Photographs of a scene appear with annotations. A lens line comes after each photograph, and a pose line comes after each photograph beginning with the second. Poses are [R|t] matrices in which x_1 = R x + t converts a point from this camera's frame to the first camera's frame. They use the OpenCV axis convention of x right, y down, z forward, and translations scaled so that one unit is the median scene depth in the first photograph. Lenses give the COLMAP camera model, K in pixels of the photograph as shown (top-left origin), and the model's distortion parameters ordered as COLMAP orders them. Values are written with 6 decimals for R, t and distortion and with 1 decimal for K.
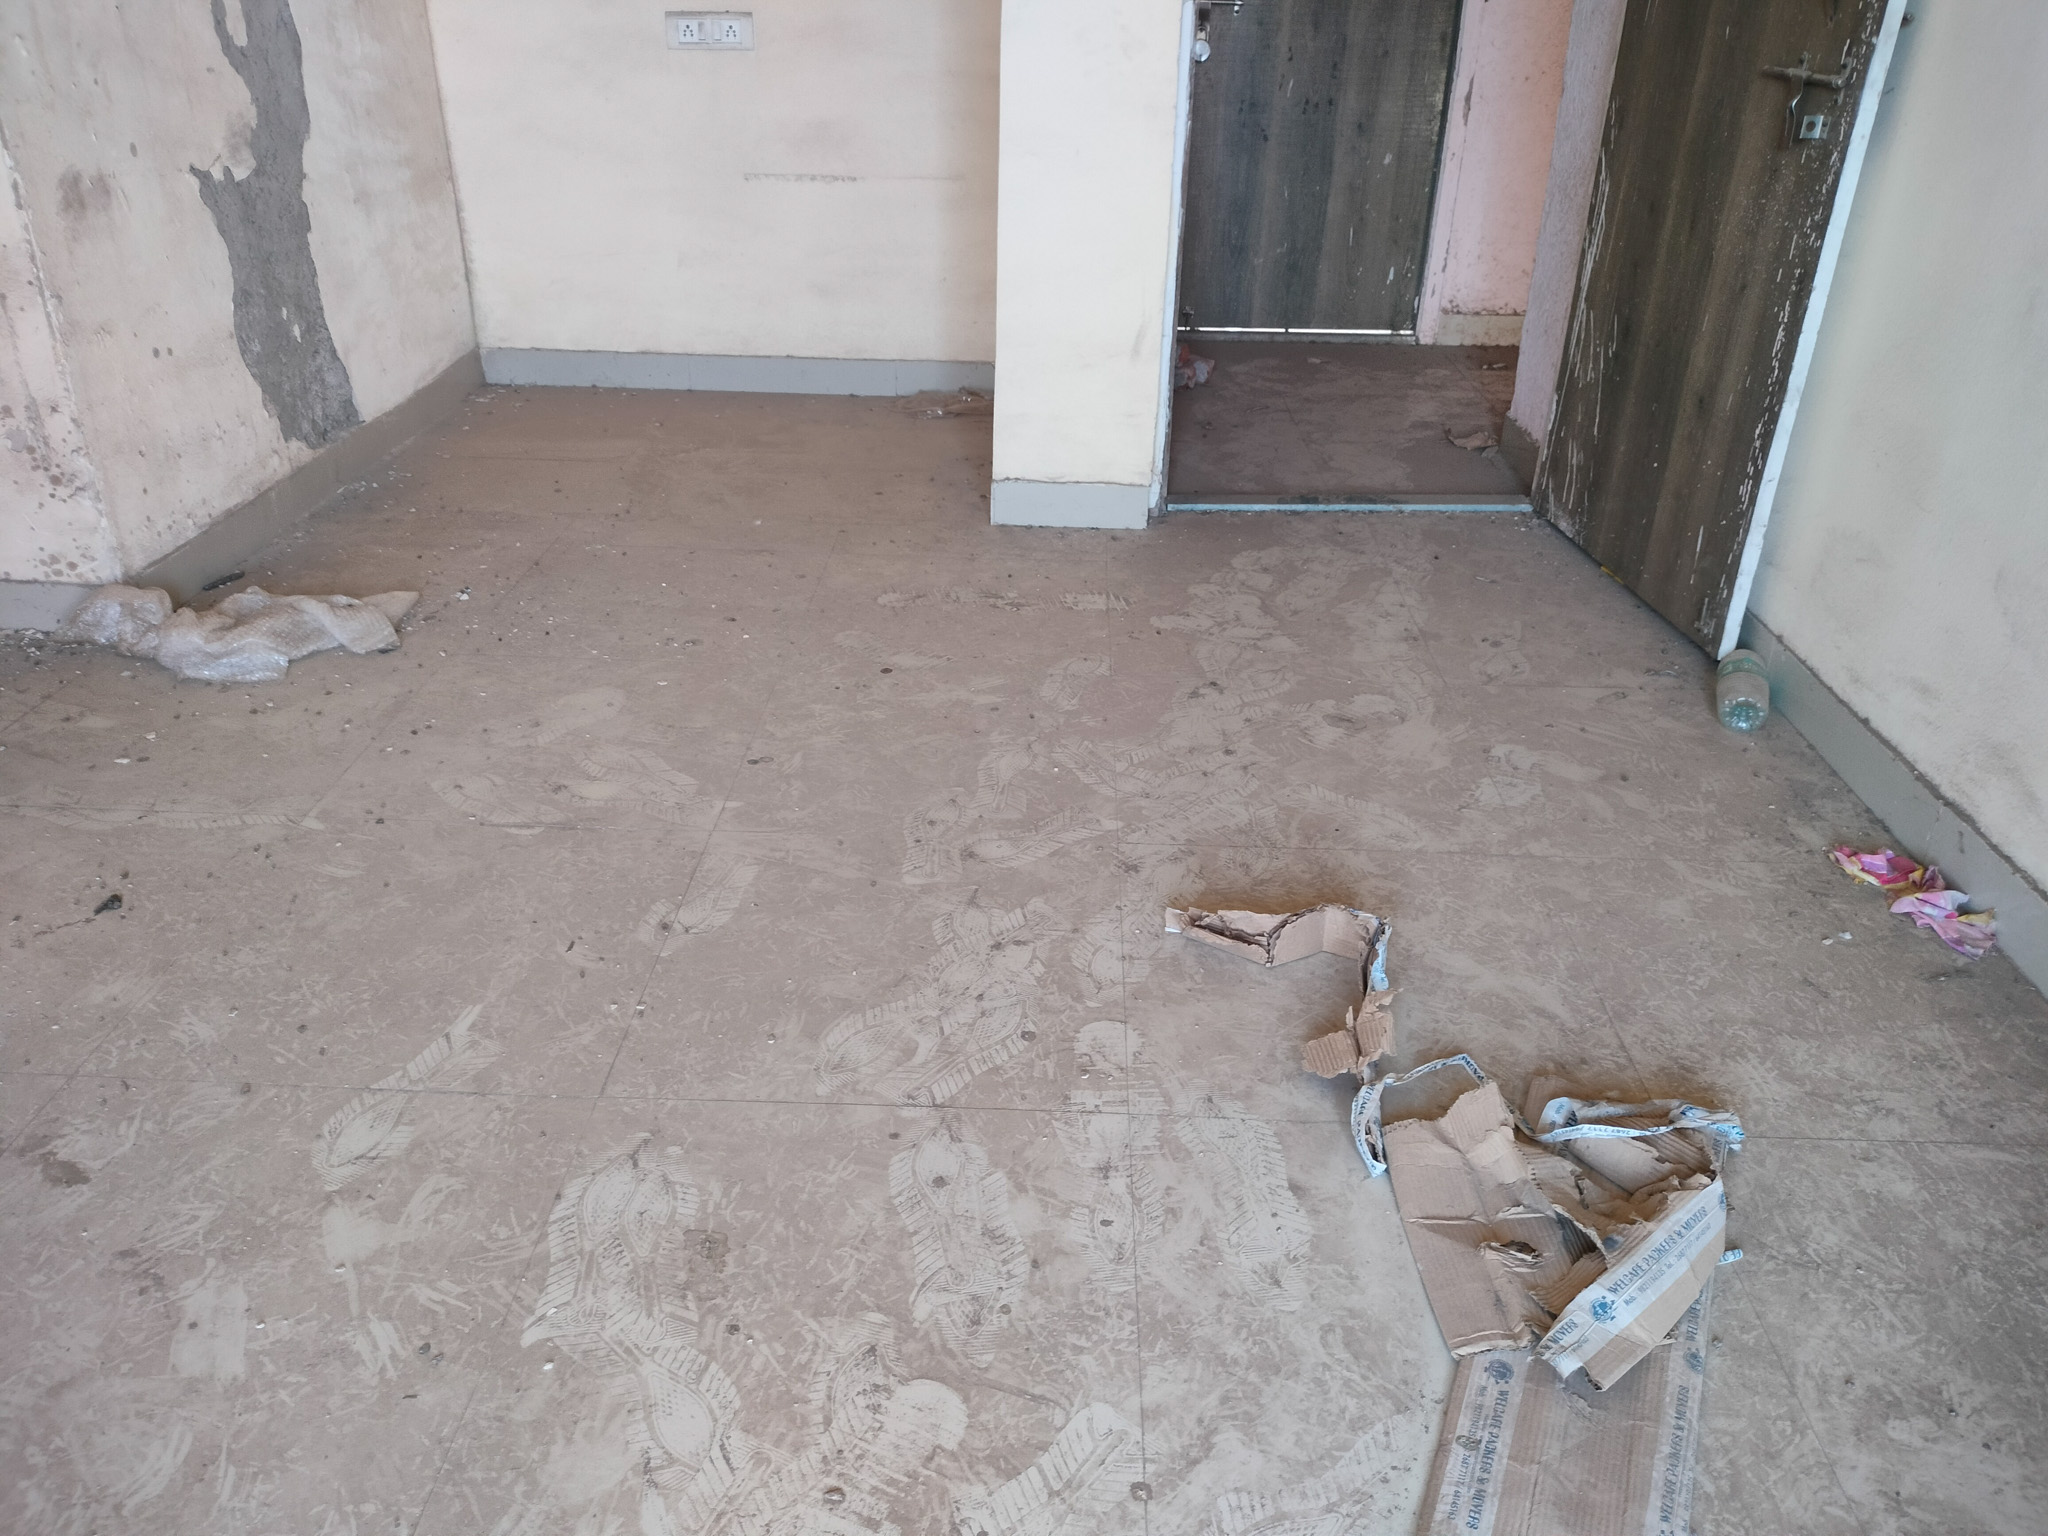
lens RADIAL K [[1543.8, 0, 1028.8], [0, 1543.8, 780.4], [0, 0, 1]] dist [0.049639, -0.074719]
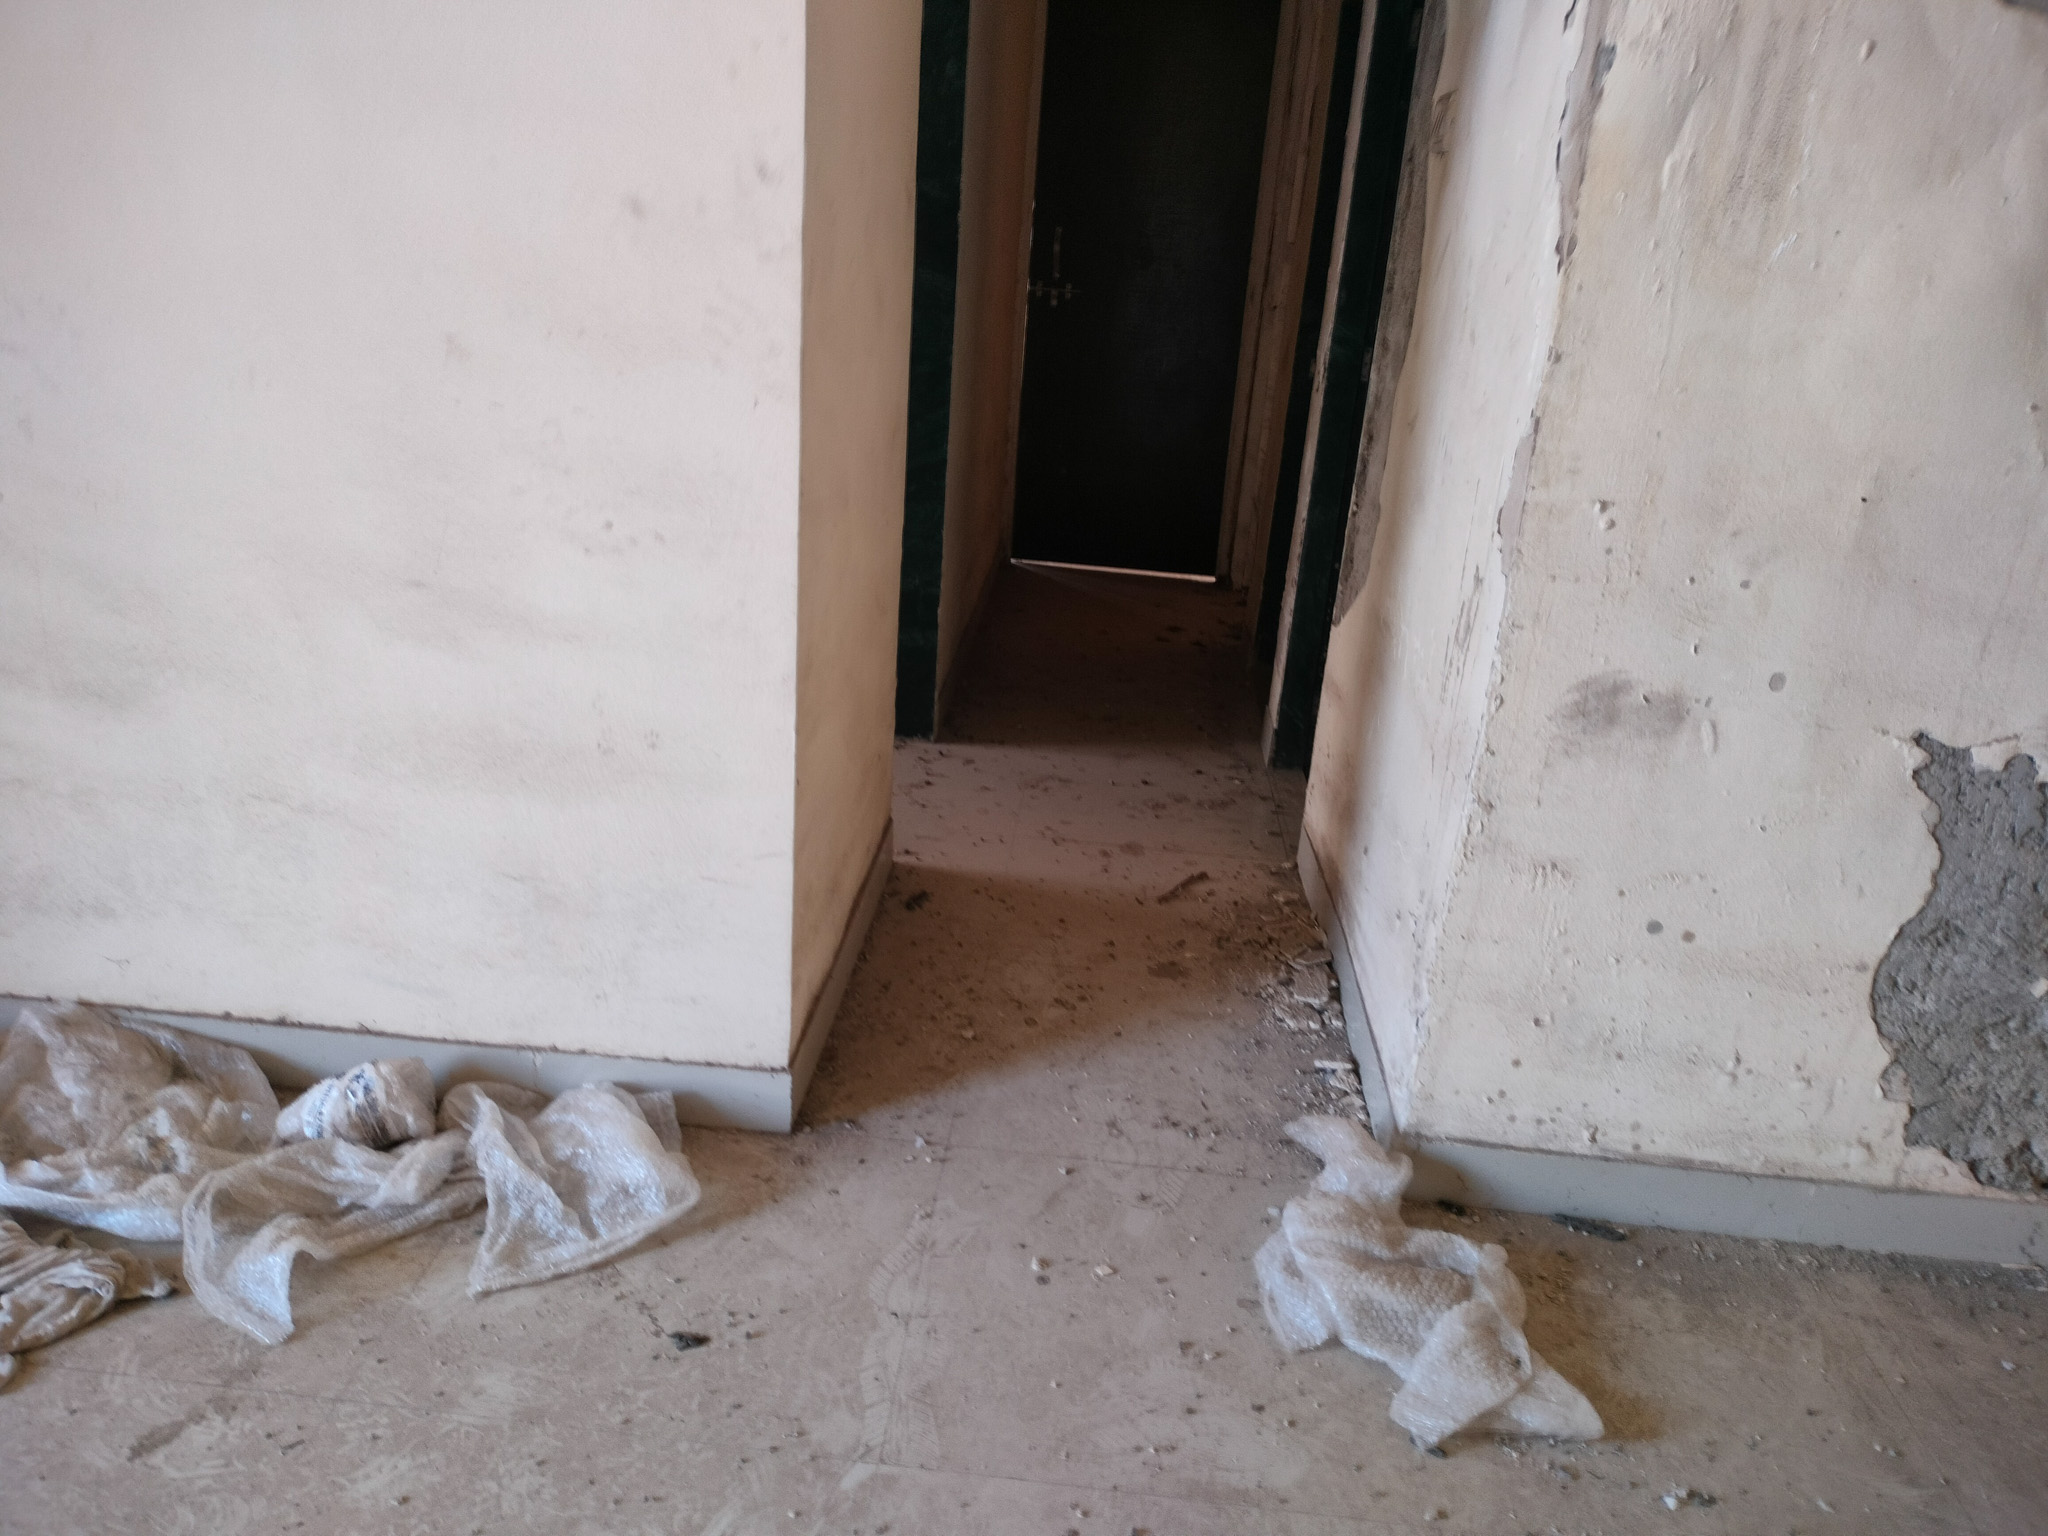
lens RADIAL K [[1543.8, 0, 1027.8], [0, 1543.8, 755.6], [0, 0, 1]] dist [0.049639, -0.074719]
pose [[-0.042388, 0.314987, -0.948149, 0.105923], [-0.535535, 0.793992, 0.287715, -0.428204], [0.843449, 0.519962, 0.135031, 0.689492]]
